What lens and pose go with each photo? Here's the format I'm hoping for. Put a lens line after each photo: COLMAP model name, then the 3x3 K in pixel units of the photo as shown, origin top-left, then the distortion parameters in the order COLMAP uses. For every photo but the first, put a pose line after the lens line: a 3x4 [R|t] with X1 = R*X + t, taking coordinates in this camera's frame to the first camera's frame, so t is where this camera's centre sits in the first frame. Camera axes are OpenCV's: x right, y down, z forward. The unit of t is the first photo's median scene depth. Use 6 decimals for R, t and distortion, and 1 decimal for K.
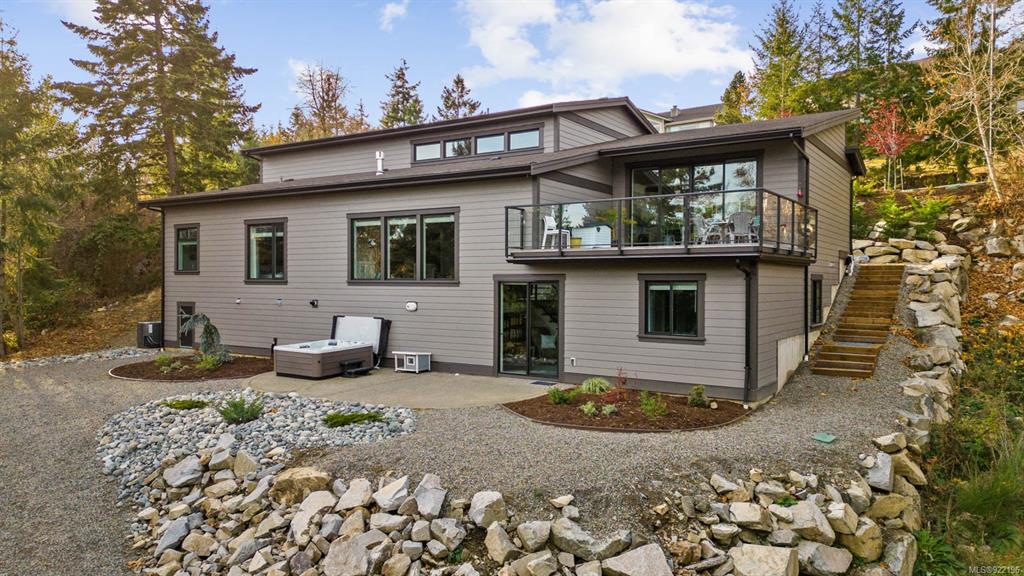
lens RADIAL K [[725.3, 0, 512.9], [0, 725.3, 284.7], [0, 0, 1]] dist [0.072871, -0.061824]
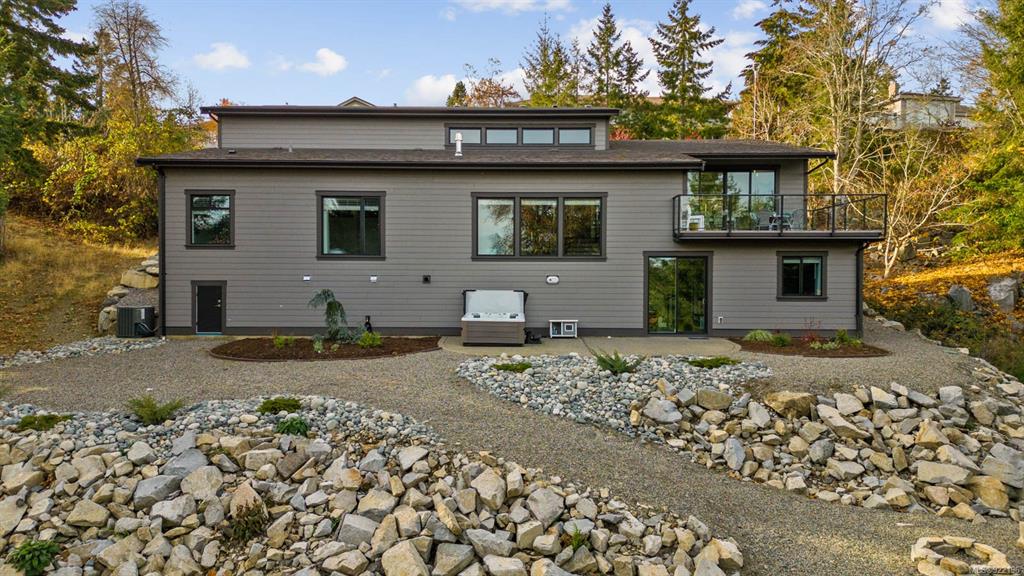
lens RADIAL K [[725.3, 0, 513.9], [0, 725.3, 288.7], [0, 0, 1]] dist [0.072871, -0.061824]
pose [[0.838981, -0.008359, 0.544097, -0.811499], [0.002425, 0.999930, 0.011623, 0.031217], [-0.544156, -0.008432, 0.838942, 0.107808]]
